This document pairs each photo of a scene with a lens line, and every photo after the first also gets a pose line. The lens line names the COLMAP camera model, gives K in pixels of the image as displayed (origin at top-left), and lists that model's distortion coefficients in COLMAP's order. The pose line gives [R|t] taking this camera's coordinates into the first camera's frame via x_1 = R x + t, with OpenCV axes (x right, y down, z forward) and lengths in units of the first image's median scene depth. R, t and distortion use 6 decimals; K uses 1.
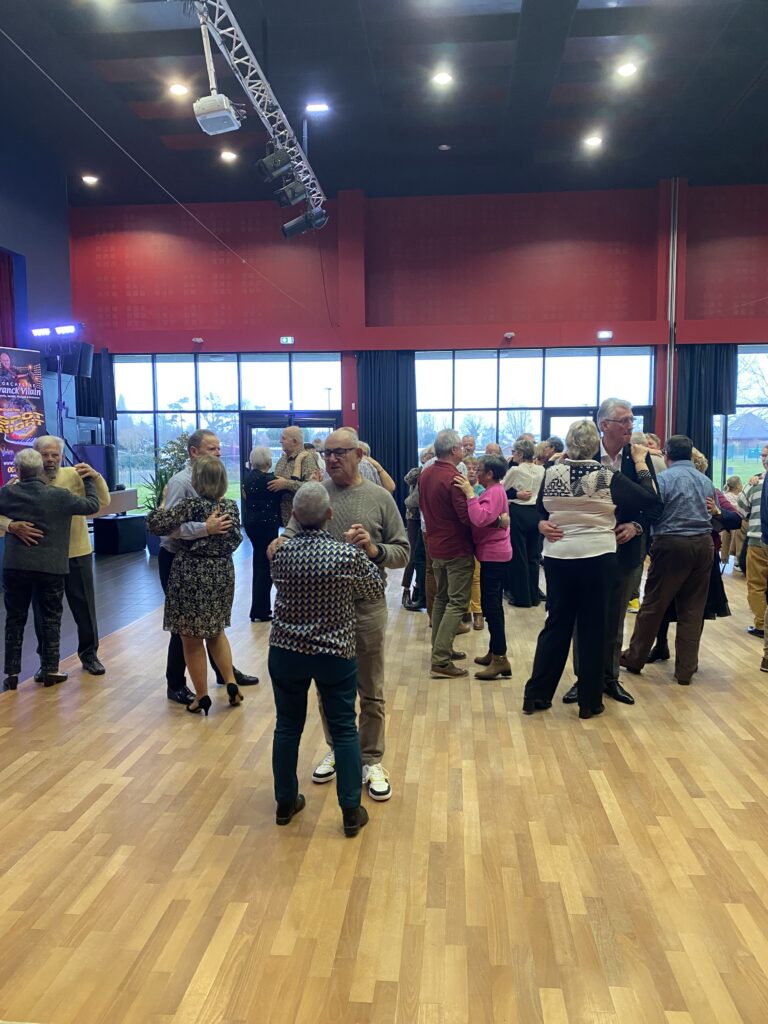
lens RADIAL K [[787.0, 0, 384.5], [0, 787.0, 519.2], [0, 0, 1]] dist [0.025607, -0.016979]
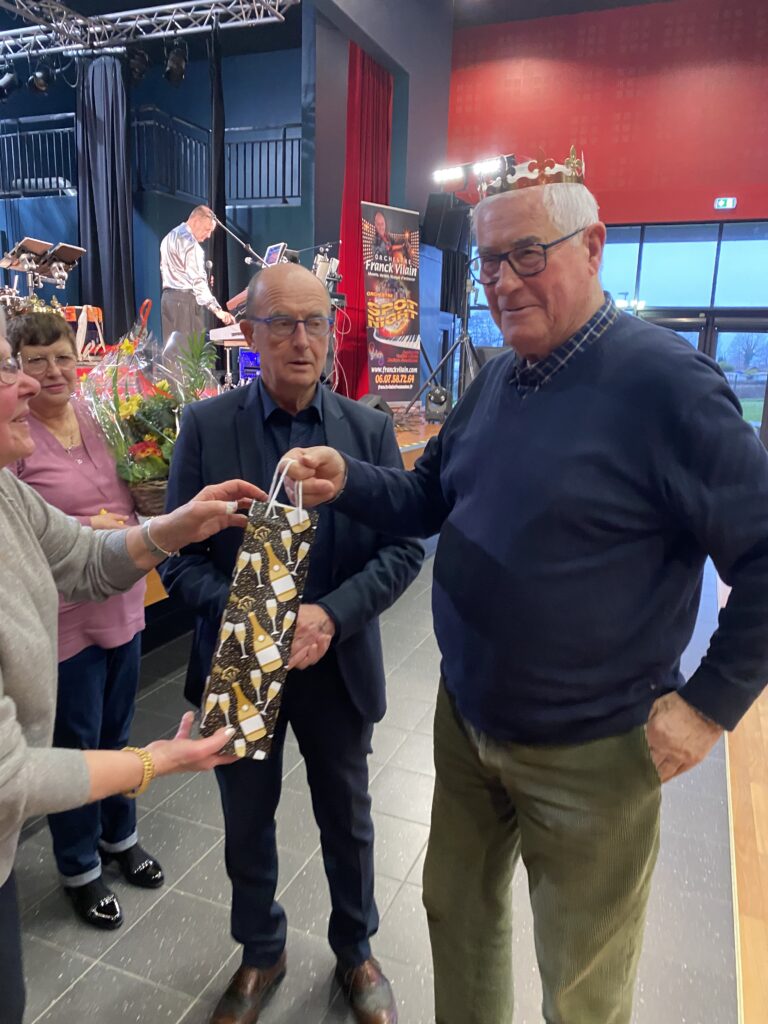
lens RADIAL K [[787.0, 0, 381.7], [0, 787.0, 512.0], [0, 0, 1]] dist [0.025607, -0.016979]
pose [[0.956190, 0.087766, -0.279281, -0.247721], [-0.060079, 0.992527, 0.106214, -0.018137], [0.286515, -0.084781, 0.954317, 0.289933]]
